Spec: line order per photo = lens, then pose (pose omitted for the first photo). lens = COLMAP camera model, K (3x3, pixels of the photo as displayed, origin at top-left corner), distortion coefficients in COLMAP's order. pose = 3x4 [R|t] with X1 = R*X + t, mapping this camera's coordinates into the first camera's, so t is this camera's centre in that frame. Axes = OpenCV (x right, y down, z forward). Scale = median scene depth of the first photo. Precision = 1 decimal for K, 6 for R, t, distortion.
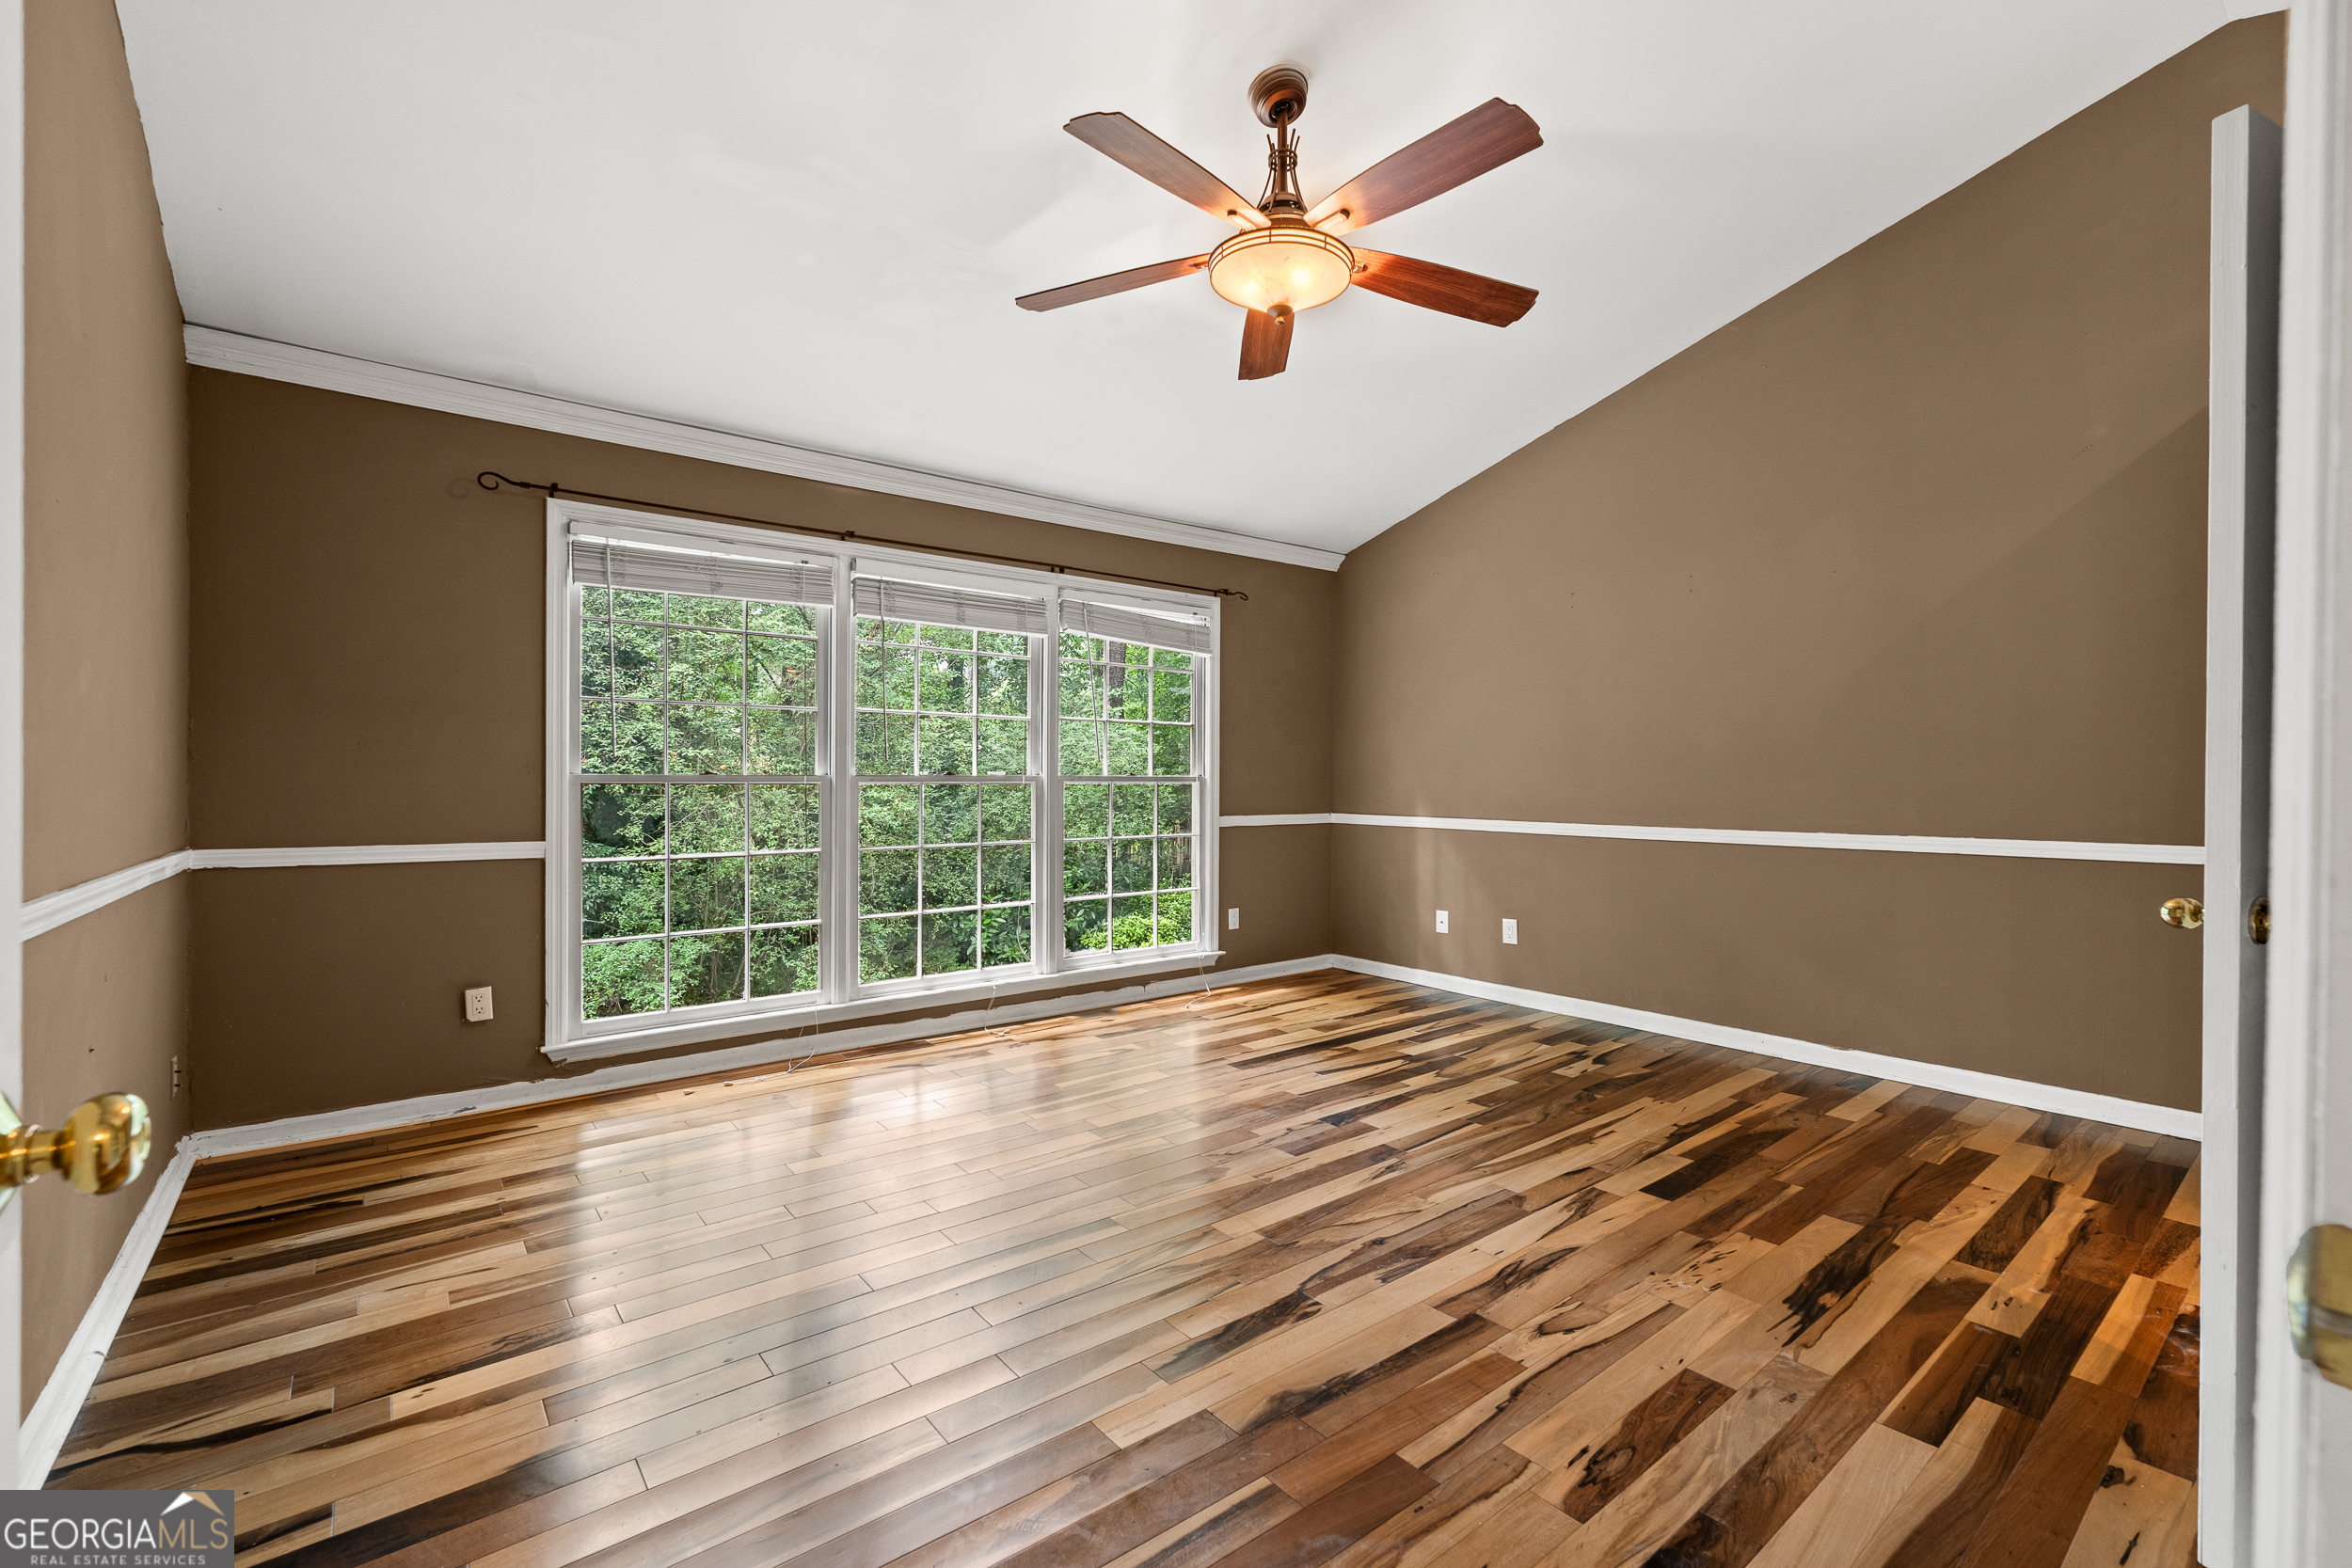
lens RADIAL K [[975.2, 0, 1195.6], [0, 975.2, 780.0], [0, 0, 1]] dist [-0.000931, -0.000395]
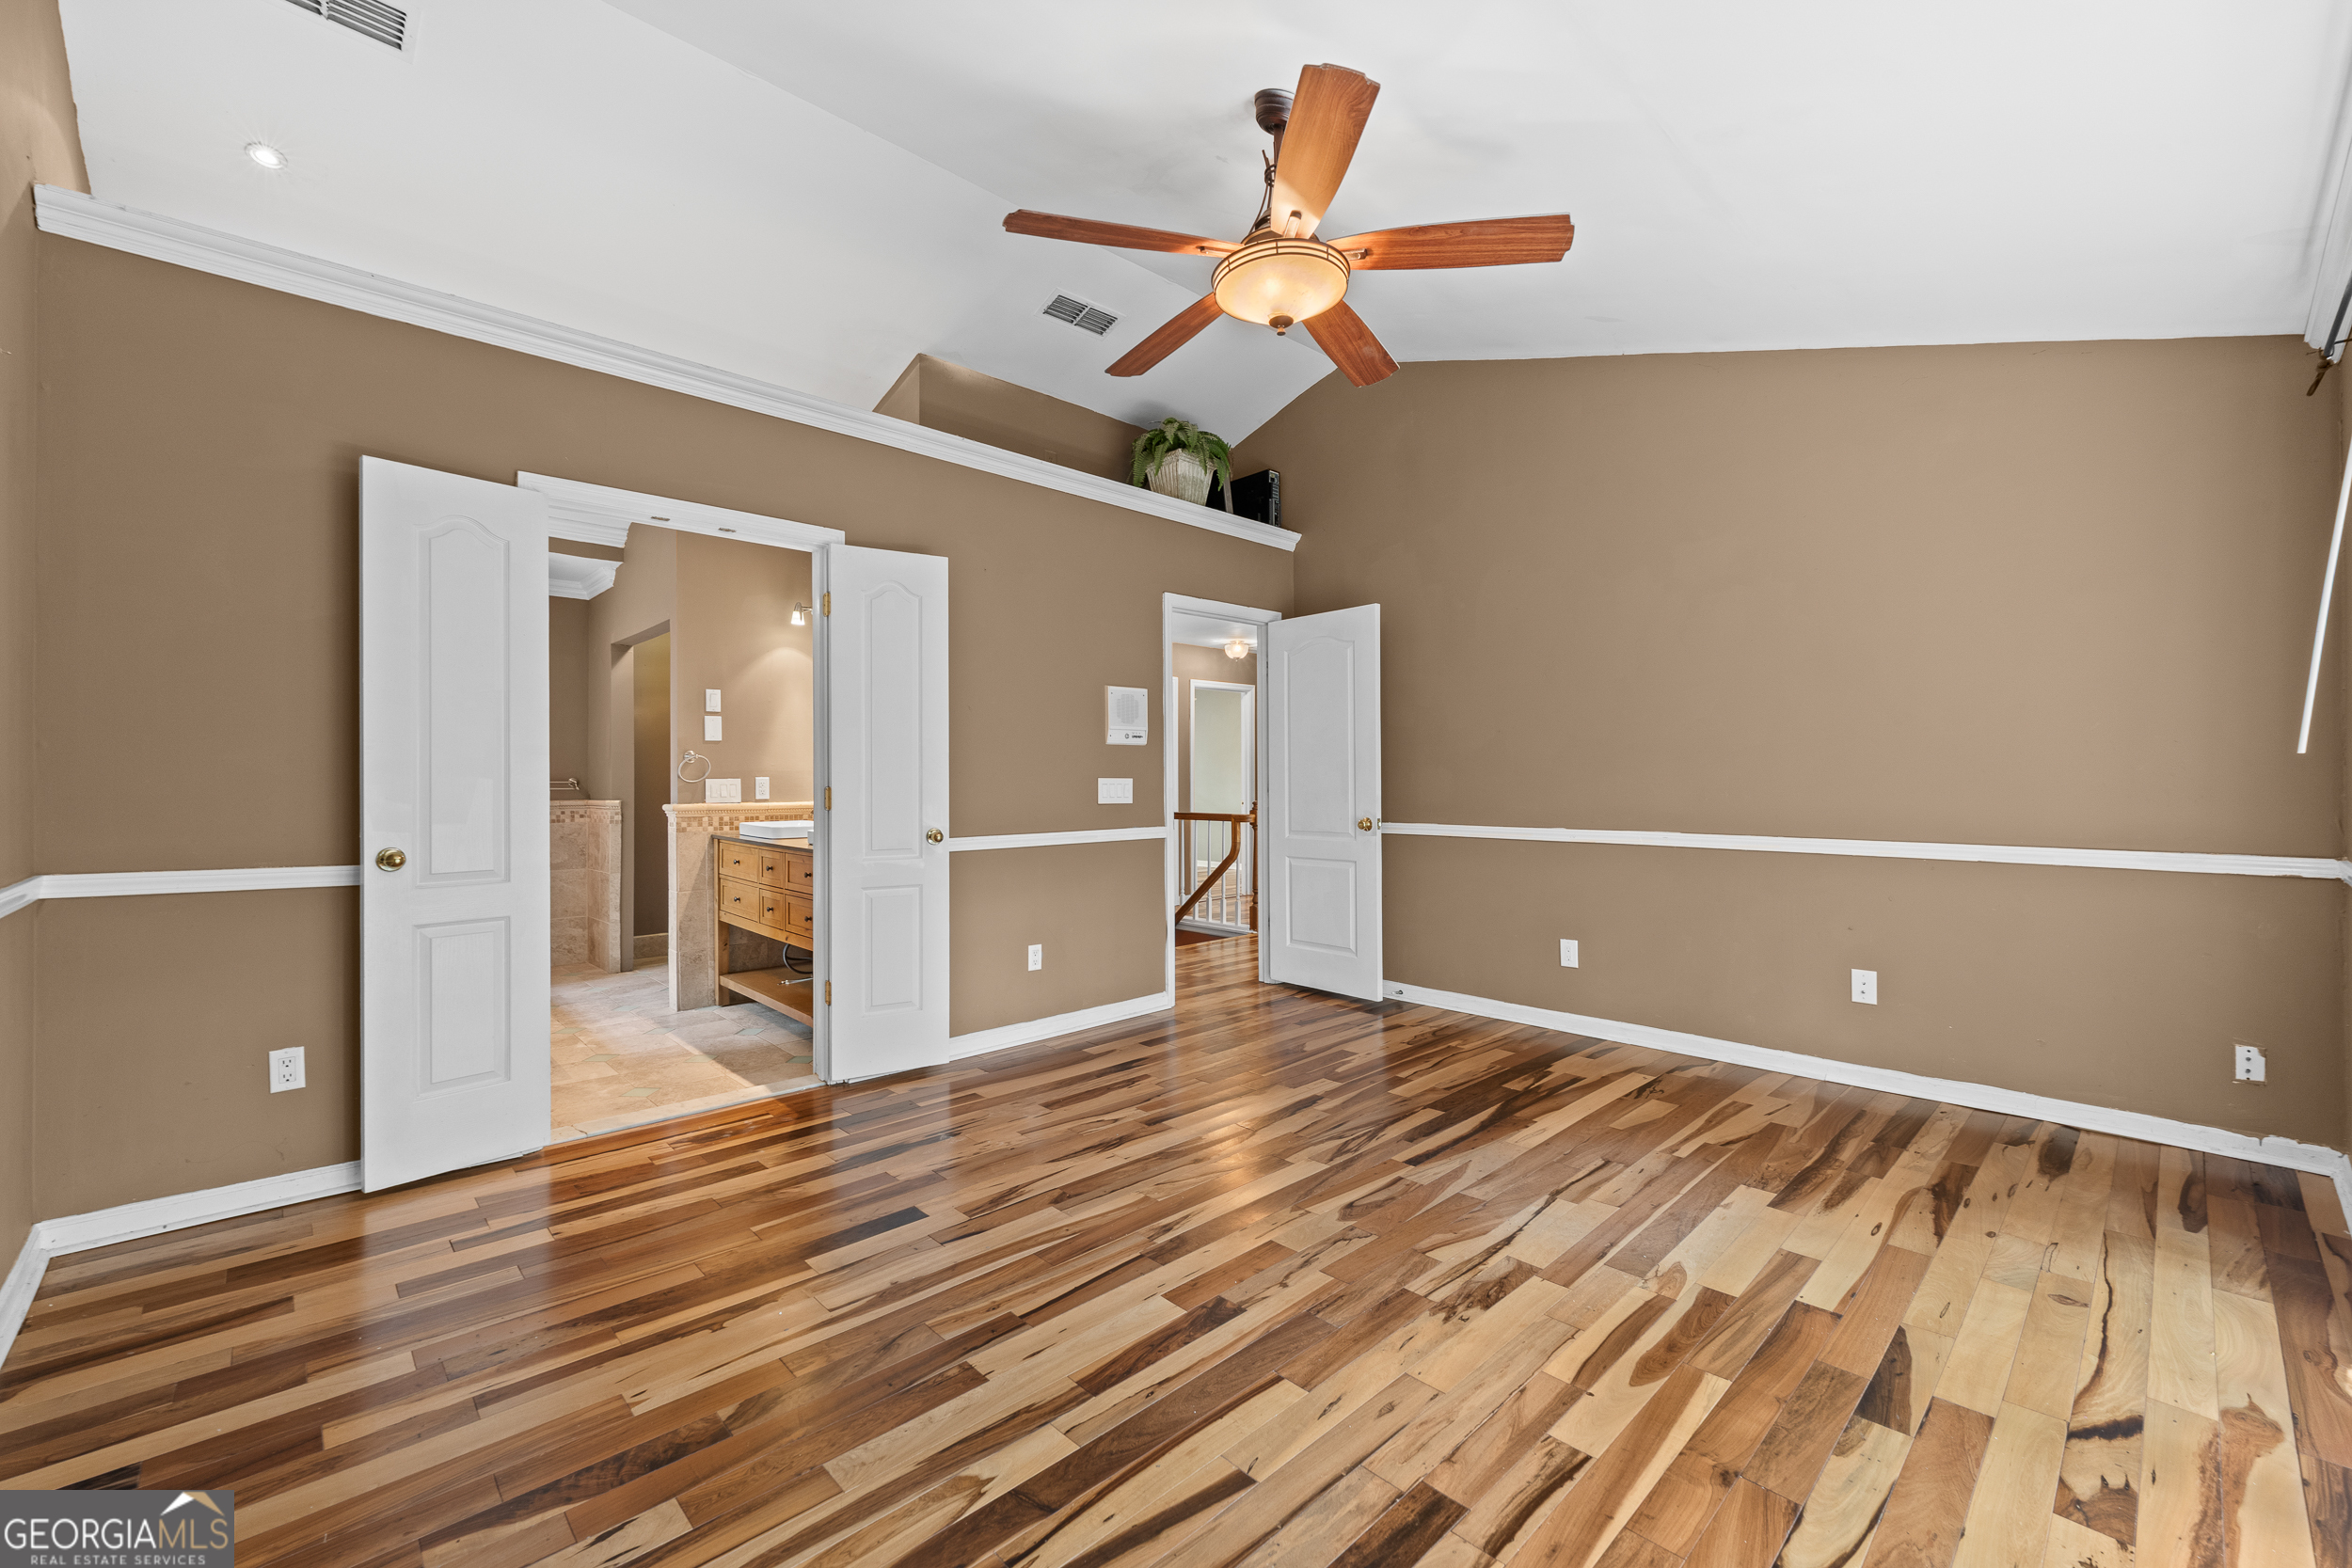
lens RADIAL K [[975.2, 0, 1195.6], [0, 975.2, 780.0], [0, 0, 1]] dist [-0.000931, -0.000395]
pose [[-0.996659, 0.001401, -0.081664, 0.240405], [0.001818, 0.999986, -0.005026, -0.022469], [0.081656, -0.005158, -0.996647, 1.871376]]
